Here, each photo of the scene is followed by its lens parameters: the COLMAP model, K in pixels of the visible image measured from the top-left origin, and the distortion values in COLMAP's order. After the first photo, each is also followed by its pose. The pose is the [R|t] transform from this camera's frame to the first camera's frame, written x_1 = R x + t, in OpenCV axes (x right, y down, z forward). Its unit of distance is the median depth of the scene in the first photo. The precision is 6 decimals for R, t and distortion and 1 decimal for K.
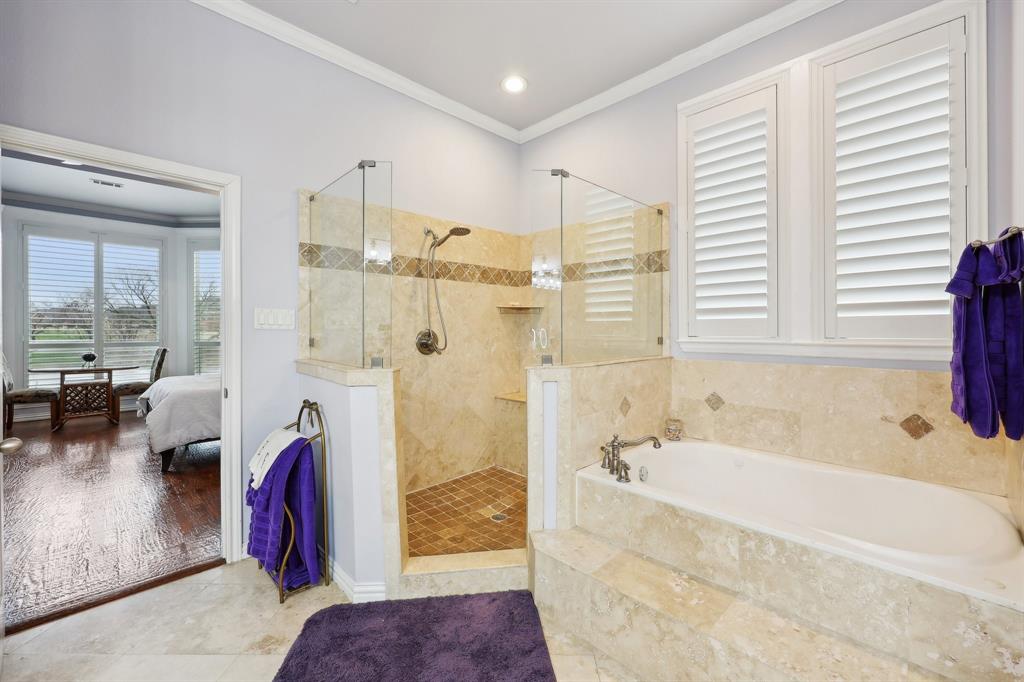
lens RADIAL K [[425.5, 0, 525.9], [0, 425.5, 327.7], [0, 0, 1]] dist [0.000139, -0.000254]
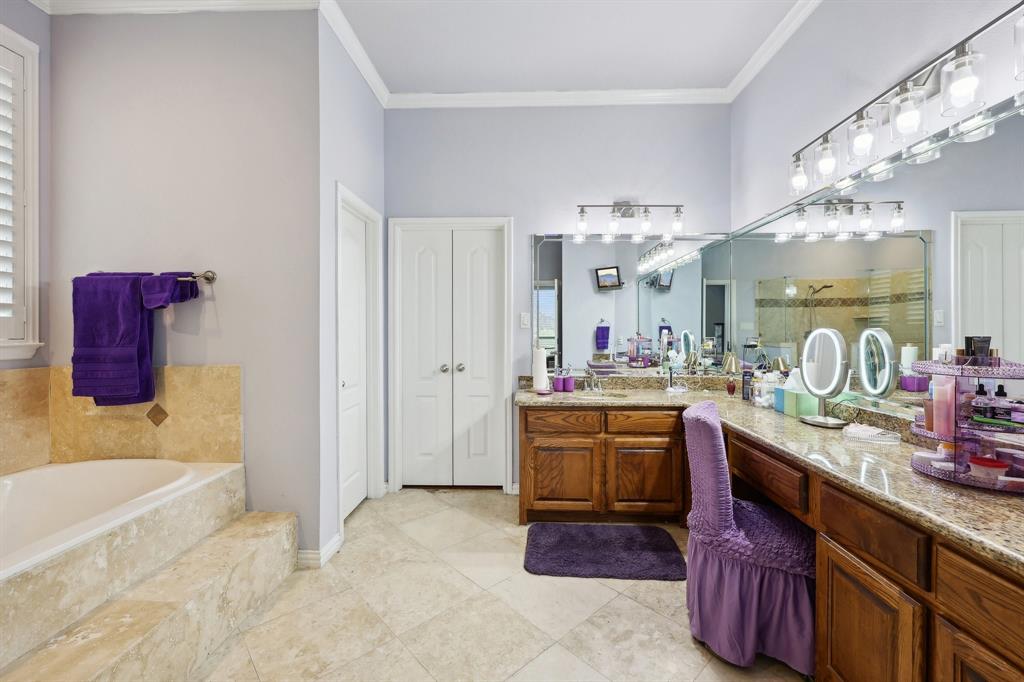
lens RADIAL K [[441.2, 0, 512.9], [0, 441.2, 334.9], [0, 0, 1]] dist [0.002938, -0.000314]
pose [[-0.682279, -0.003537, 0.731084, -0.877278], [0.001244, 0.999981, 0.005999, 0.014031], [-0.731091, 0.005003, -0.682261, 1.025155]]
